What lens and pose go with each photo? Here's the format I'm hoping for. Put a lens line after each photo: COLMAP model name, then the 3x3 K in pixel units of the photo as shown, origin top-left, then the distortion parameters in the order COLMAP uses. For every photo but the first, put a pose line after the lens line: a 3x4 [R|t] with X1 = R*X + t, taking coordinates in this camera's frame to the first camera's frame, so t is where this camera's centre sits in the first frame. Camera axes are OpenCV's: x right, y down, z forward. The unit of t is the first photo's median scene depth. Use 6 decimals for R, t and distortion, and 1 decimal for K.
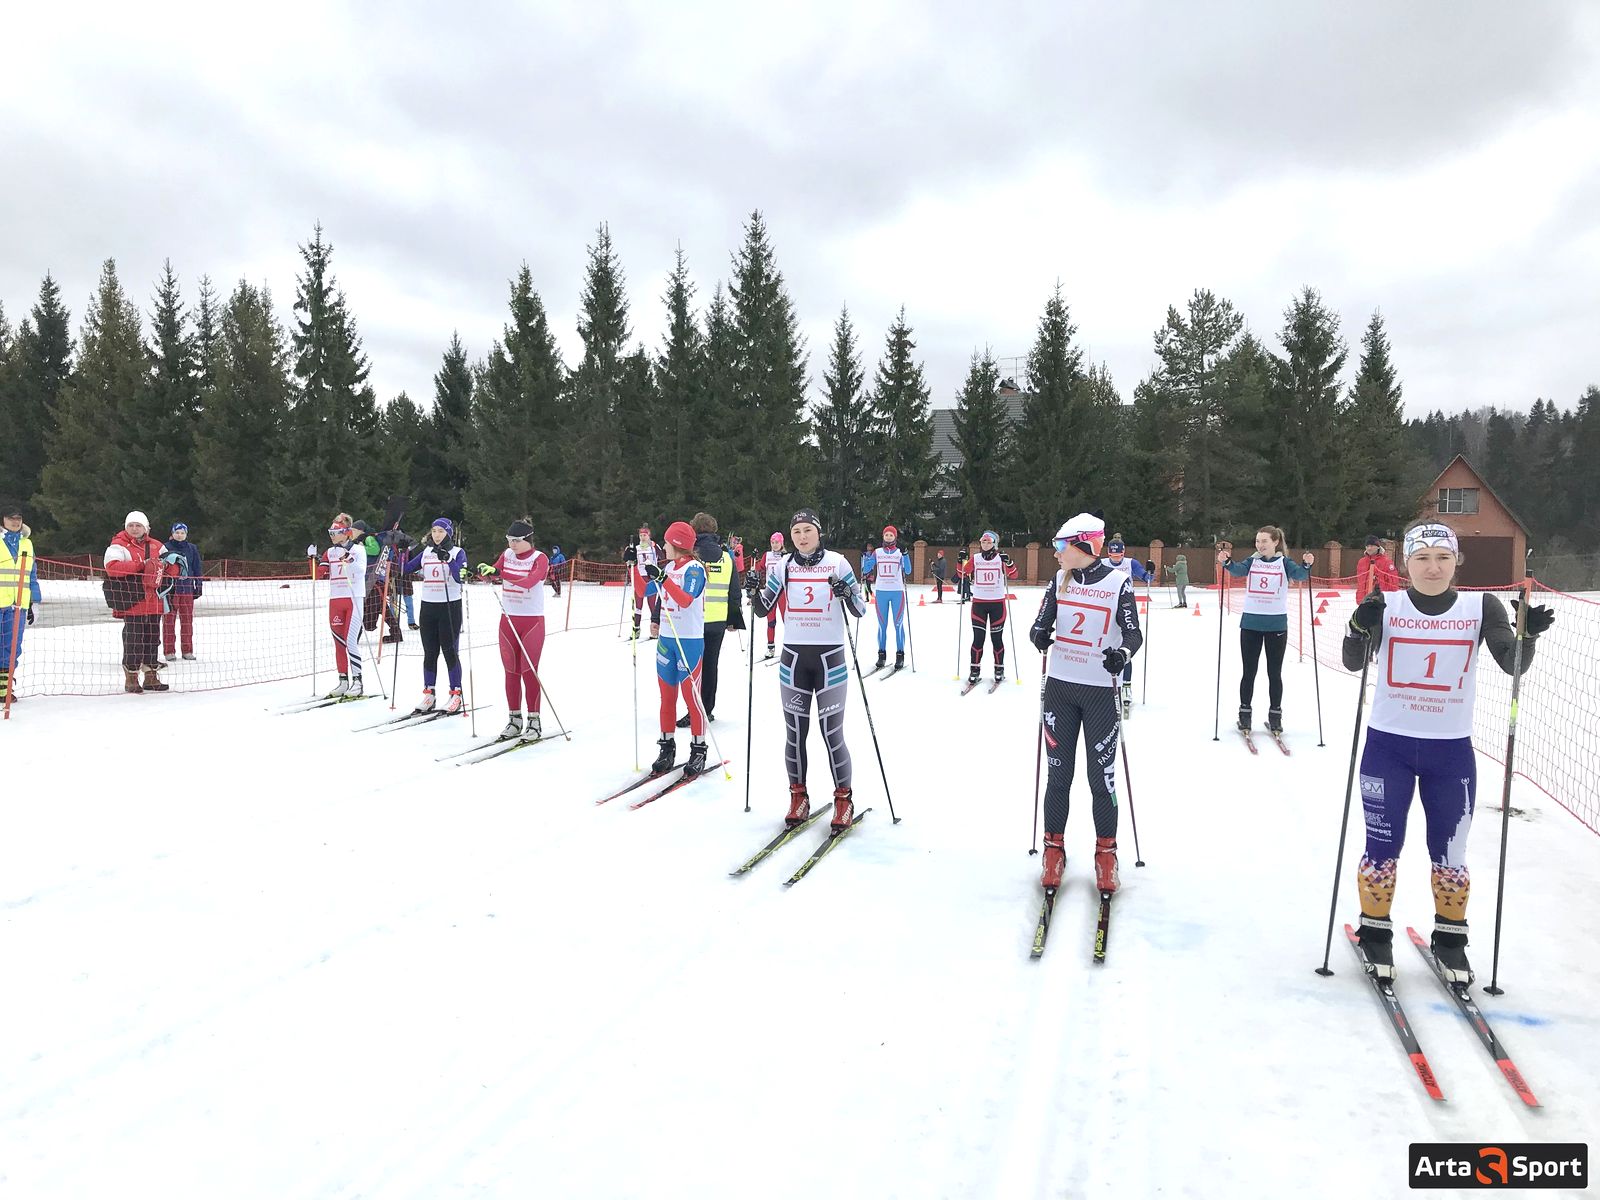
lens RADIAL K [[1304.4, 0, 798.3], [0, 1304.4, 596.8], [0, 0, 1]] dist [0.065211, -0.163326]
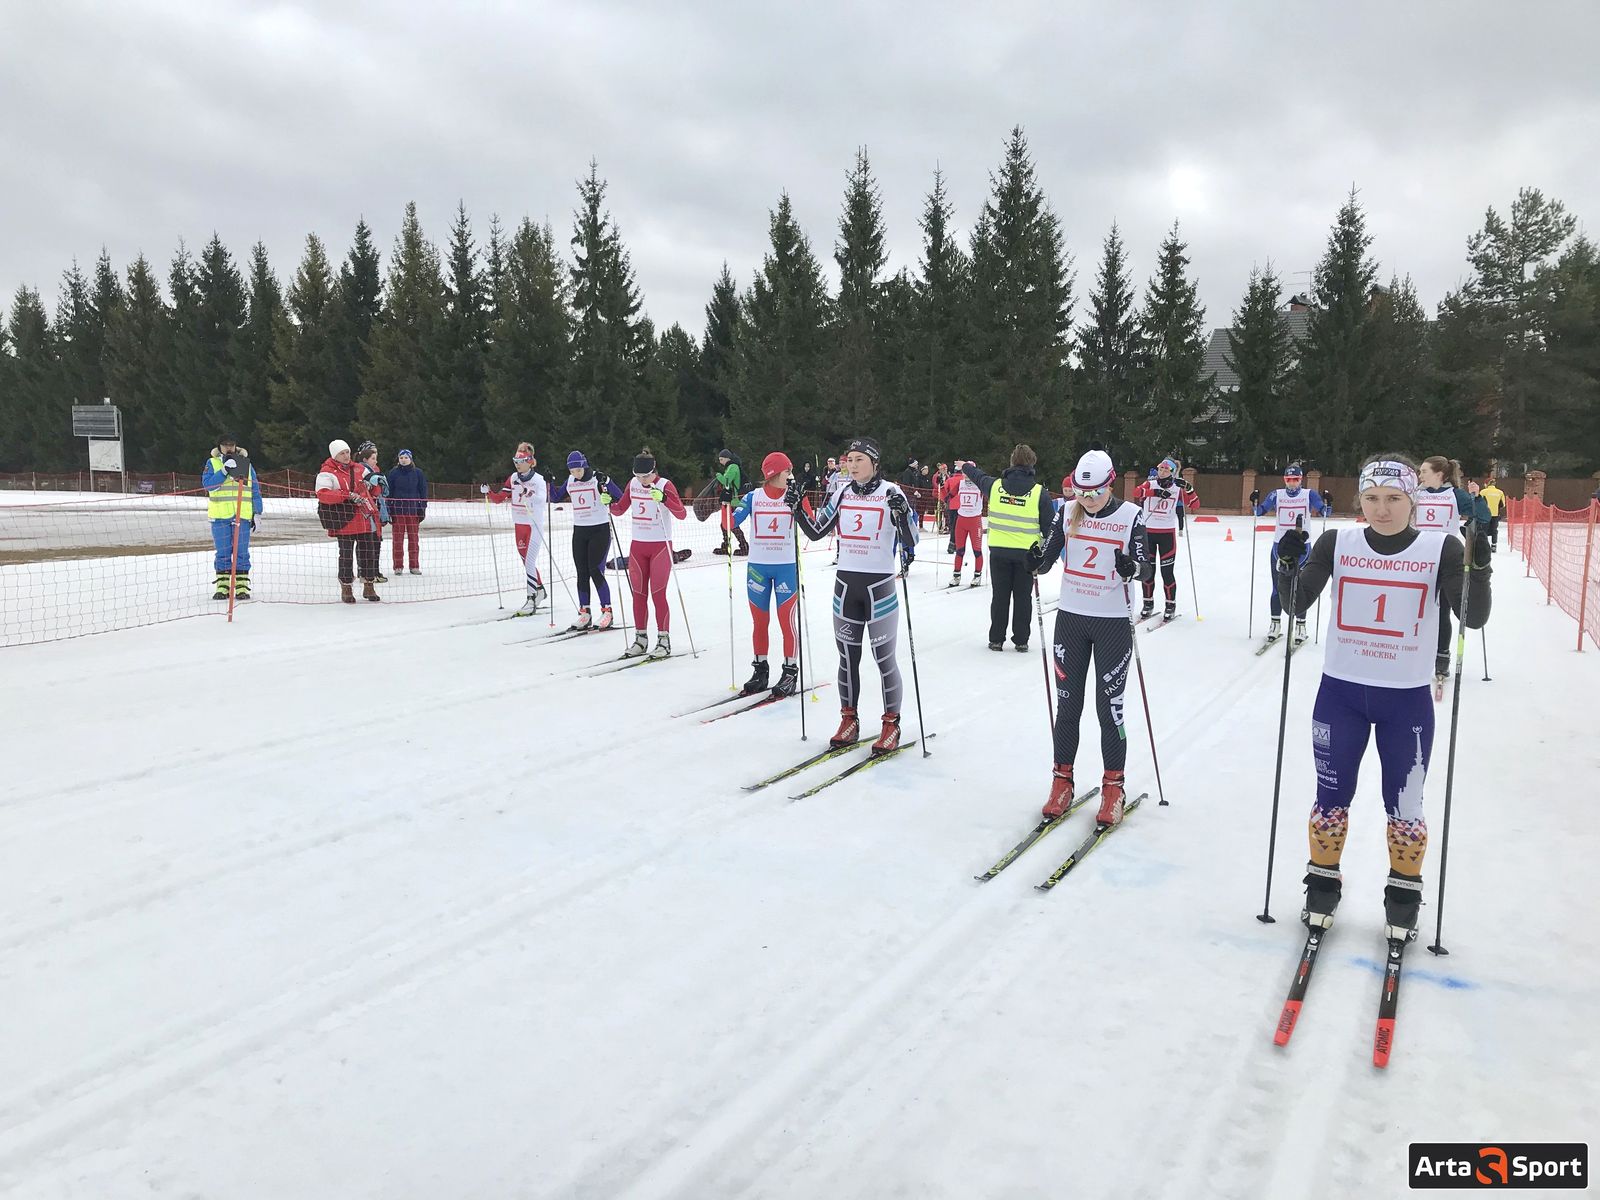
lens RADIAL K [[1310.0, 0, 794.5], [0, 1310.0, 597.0], [0, 0, 1]] dist [0.029455, -0.024087]
pose [[0.976928, 0.026086, -0.211970, 0.019315], [-0.014252, 0.998263, 0.057167, -0.000245], [0.213093, -0.052827, 0.975603, -0.001310]]
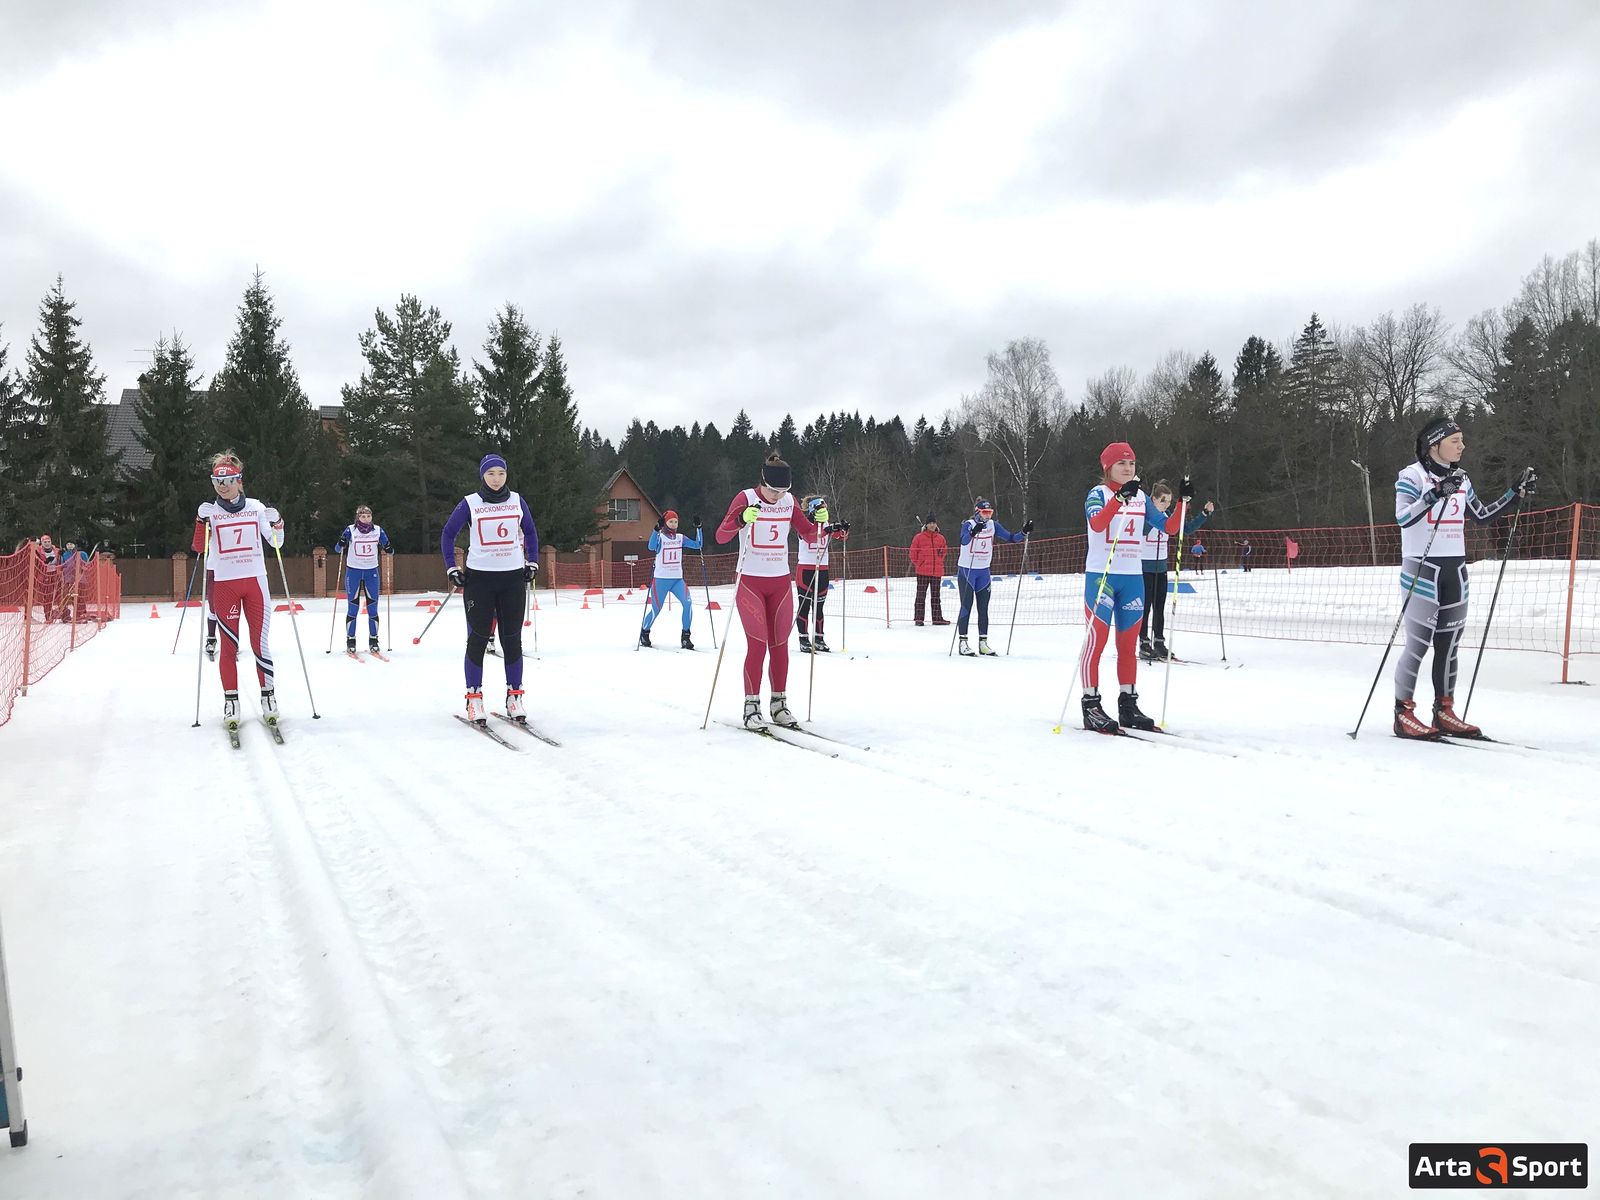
lens RADIAL K [[1307.6, 0, 797.6], [0, 1307.6, 608.1], [0, 0, 1]] dist [0.025657, -0.016644]
pose [[0.773395, -0.043770, 0.632412, -0.106903], [0.046769, 0.998834, 0.011936, 0.005039], [-0.632197, 0.020346, 0.774540, 0.048424]]
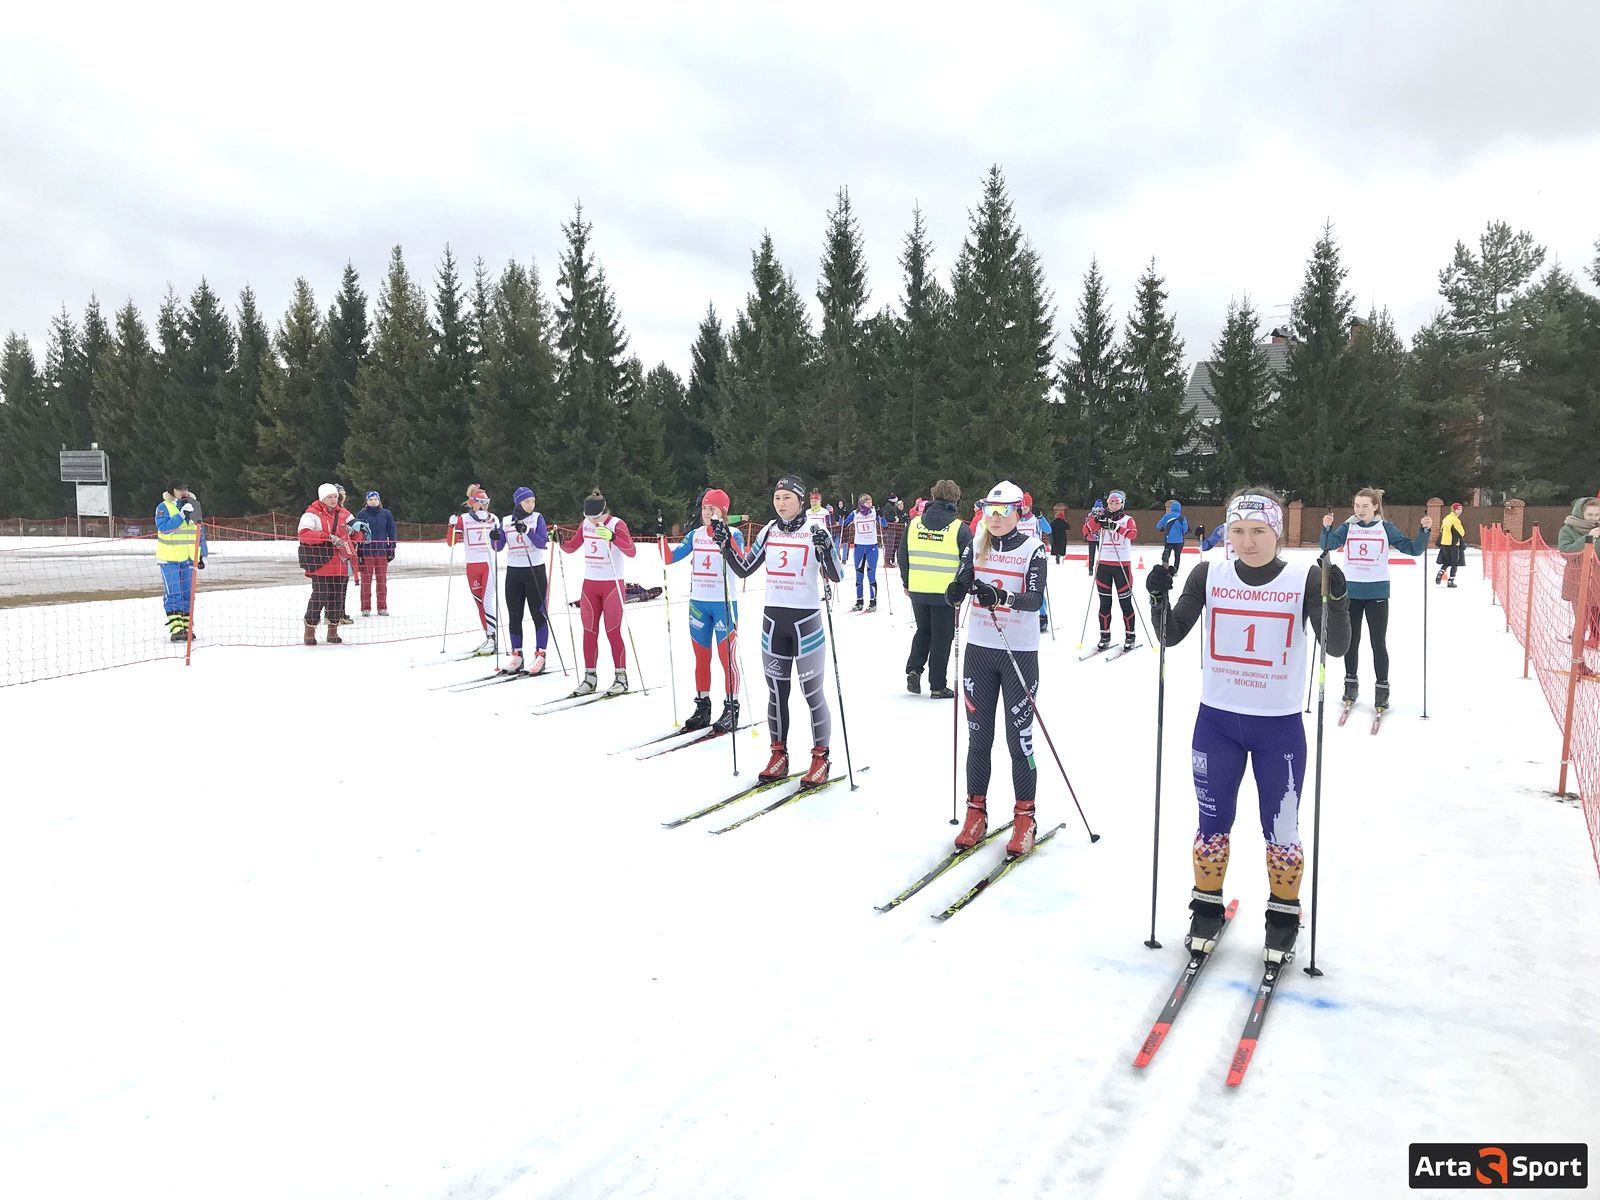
lens RADIAL K [[1310.0, 0, 794.5], [0, 1310.0, 597.0], [0, 0, 1]] dist [0.029455, -0.024087]
pose [[0.978114, 0.008501, -0.207896, 0.024969], [-0.002375, 0.999556, 0.029697, -0.000401], [0.208056, -0.028553, 0.977700, -0.001818]]
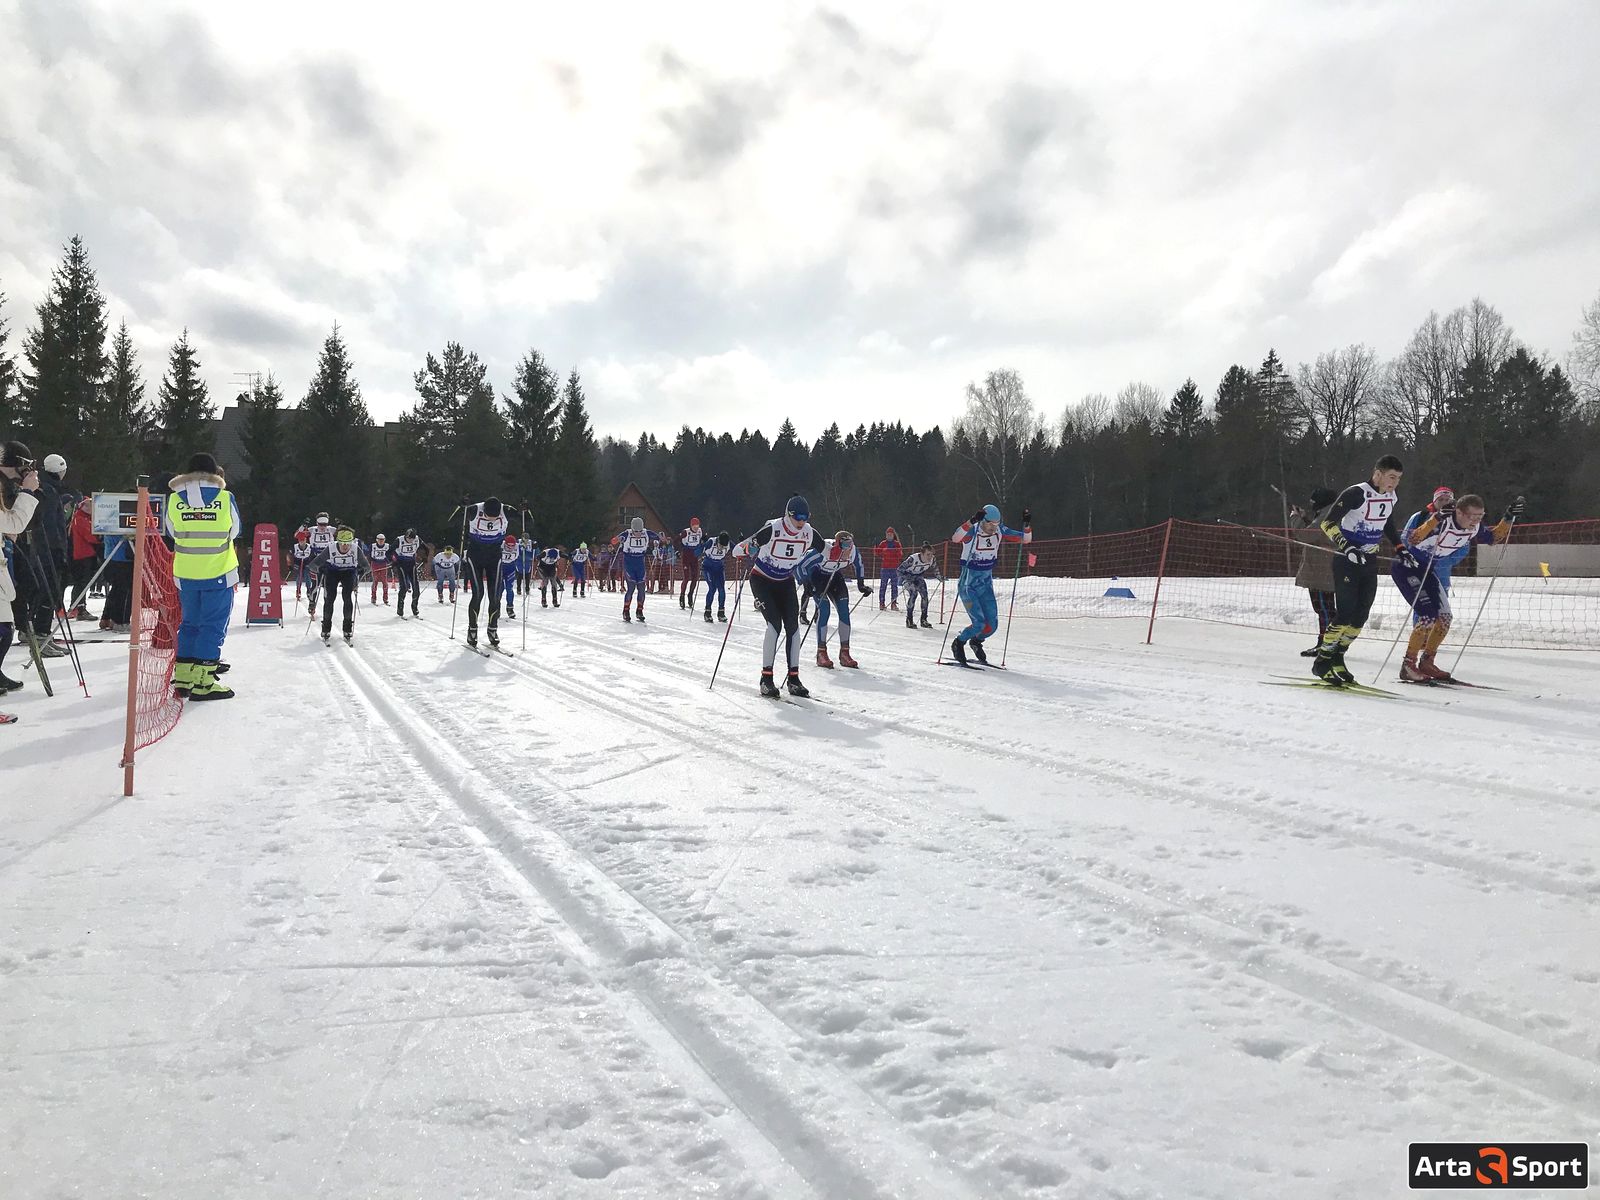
lens RADIAL K [[1301.0, 0, 800.3], [0, 1301.0, 603.2], [0, 0, 1]] dist [0.009452, 0.010226]
pose [[0.803661, -0.022807, 0.594651, -0.172161], [0.024029, 0.999694, 0.005867, 0.014141], [-0.594602, 0.009574, 0.803963, -0.189708]]
